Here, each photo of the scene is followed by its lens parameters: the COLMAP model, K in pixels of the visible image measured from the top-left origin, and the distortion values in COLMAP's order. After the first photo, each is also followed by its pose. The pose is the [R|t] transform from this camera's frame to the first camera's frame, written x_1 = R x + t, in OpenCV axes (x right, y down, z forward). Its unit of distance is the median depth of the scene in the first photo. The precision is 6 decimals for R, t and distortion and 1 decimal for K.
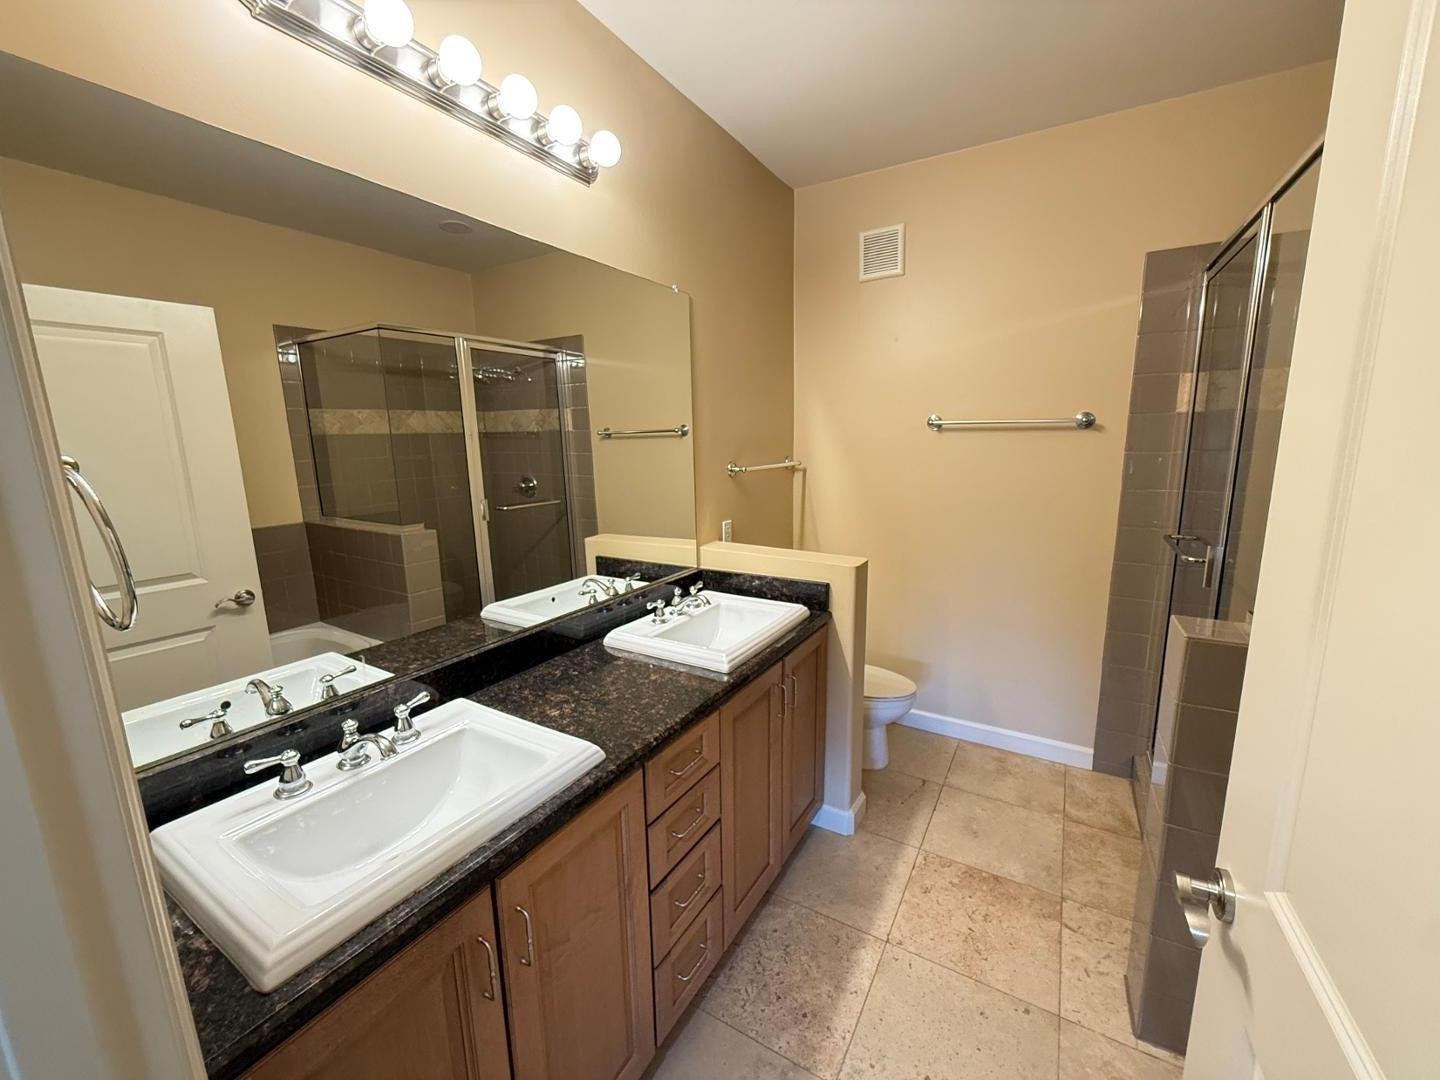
lens RADIAL K [[574.2, 0, 724.1], [0, 574.2, 541.7], [0, 0, 1]] dist [-0.000367, 0.000429]
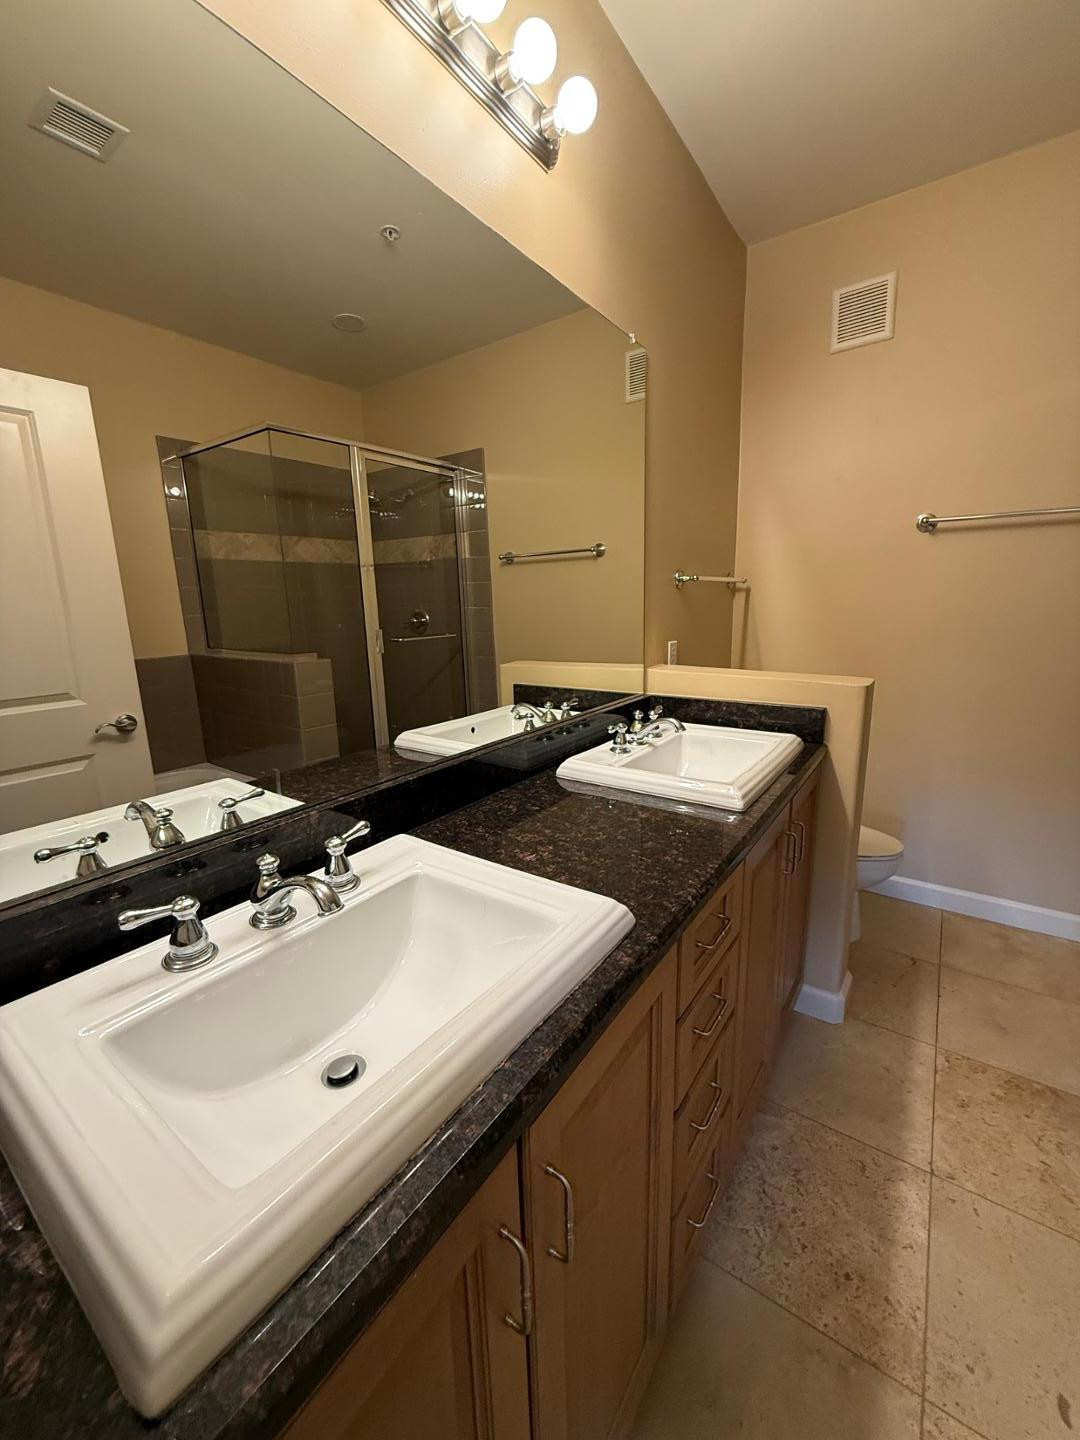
lens RADIAL K [[574.2, 0, 543.1], [0, 574.2, 715.9], [0, 0, 1]] dist [-0.000367, 0.000429]
pose [[0.997151, 0.007178, -0.075094, -0.163800], [-0.005613, 0.999763, 0.021034, 0.076758], [0.075227, -0.020552, 0.996955, 0.207837]]
